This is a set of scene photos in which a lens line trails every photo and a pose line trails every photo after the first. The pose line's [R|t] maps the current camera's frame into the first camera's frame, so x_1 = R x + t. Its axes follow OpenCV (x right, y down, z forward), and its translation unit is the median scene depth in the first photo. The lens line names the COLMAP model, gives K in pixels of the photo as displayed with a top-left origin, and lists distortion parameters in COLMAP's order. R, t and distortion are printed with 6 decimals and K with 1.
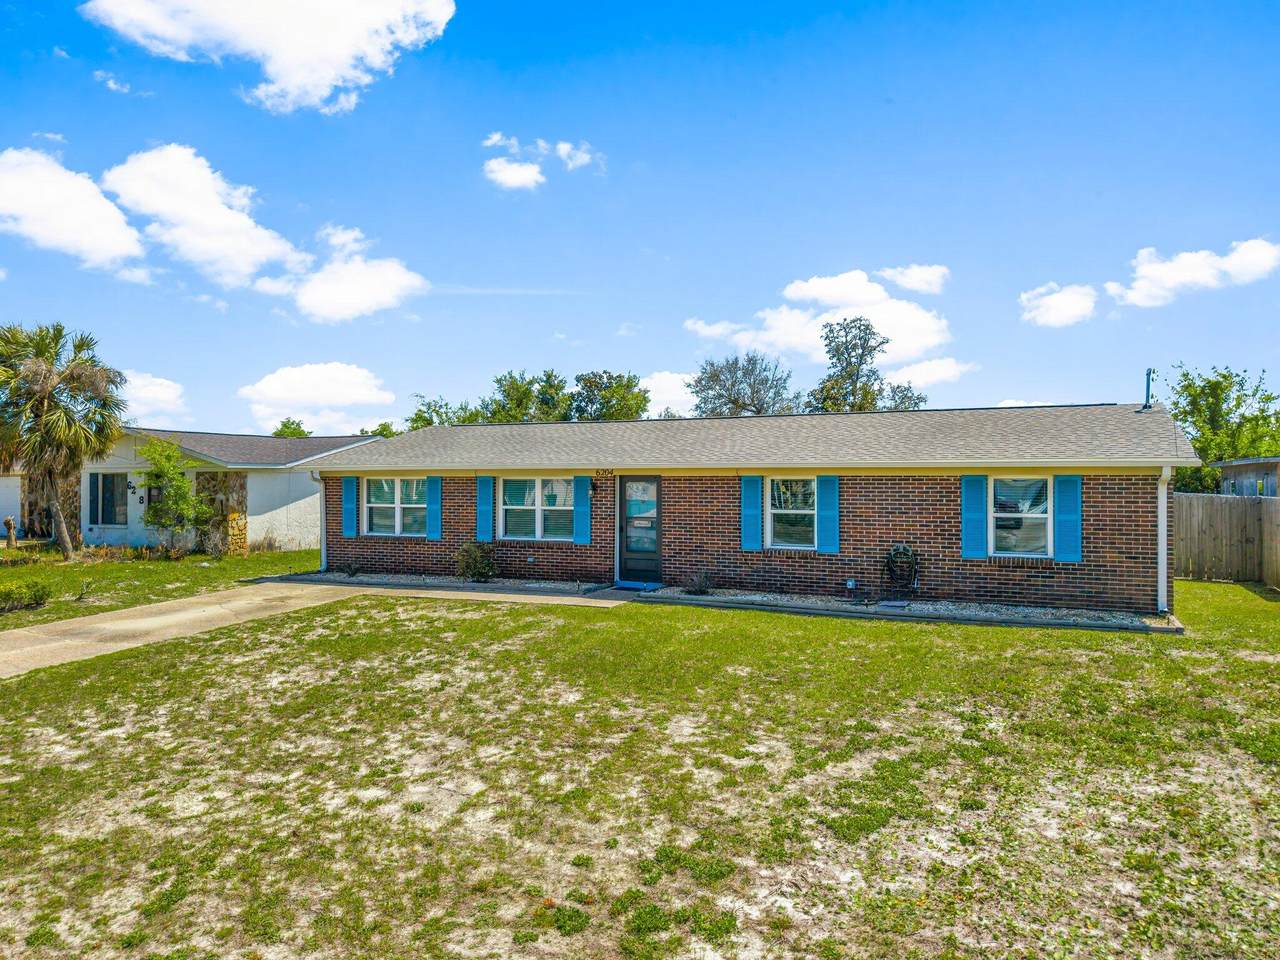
lens RADIAL K [[874.1, 0, 632.8], [0, 874.1, 491.3], [0, 0, 1]] dist [0.028384, -0.024746]
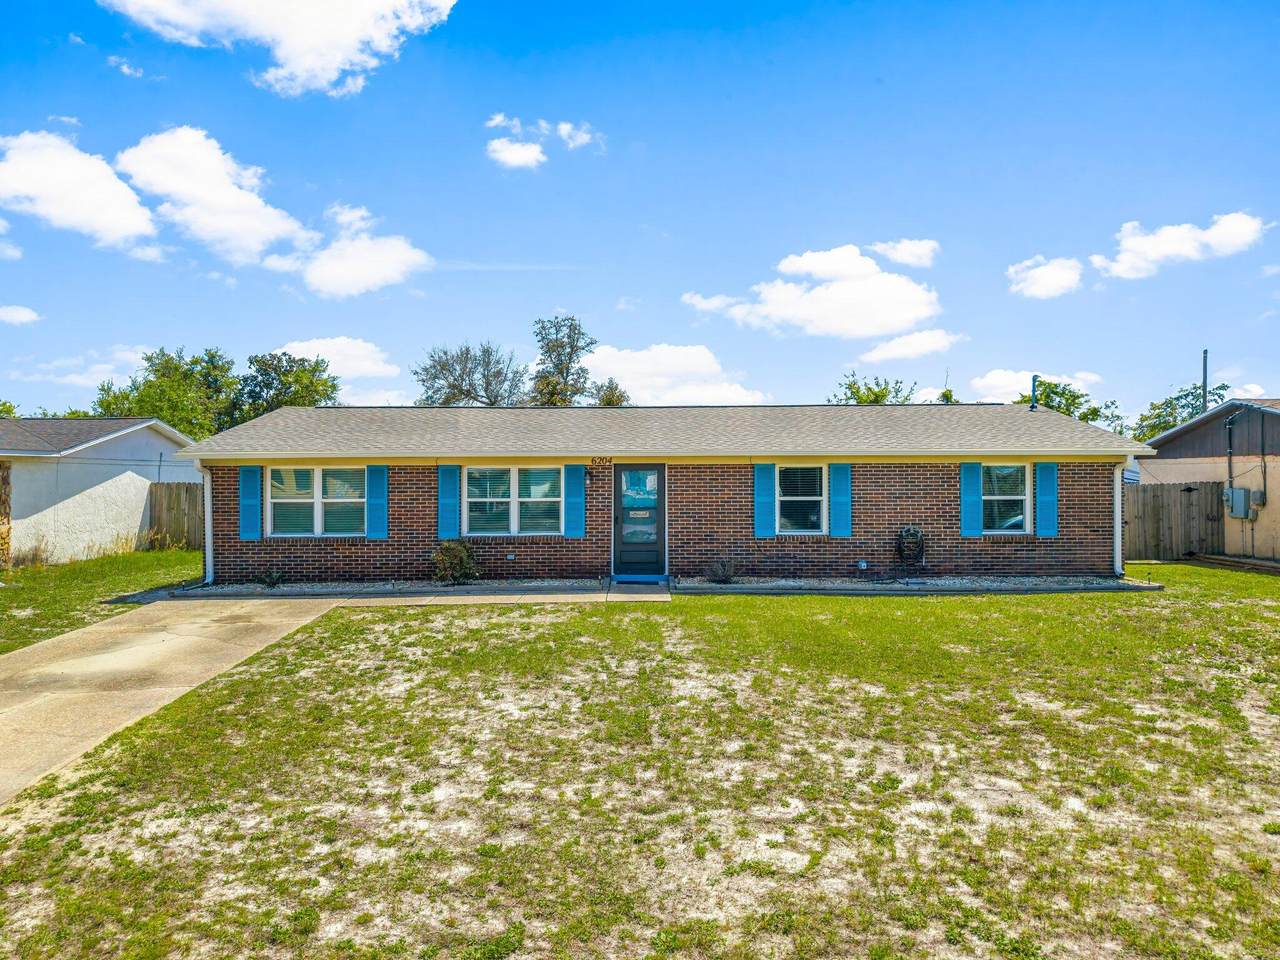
lens RADIAL K [[874.1, 0, 638.6], [0, 874.1, 478.3], [0, 0, 1]] dist [0.028384, -0.024746]
pose [[0.908337, -0.004980, 0.418209, -0.422636], [0.008927, 0.999932, -0.007482, 0.005294], [-0.418144, 0.010529, 0.908320, 0.136047]]
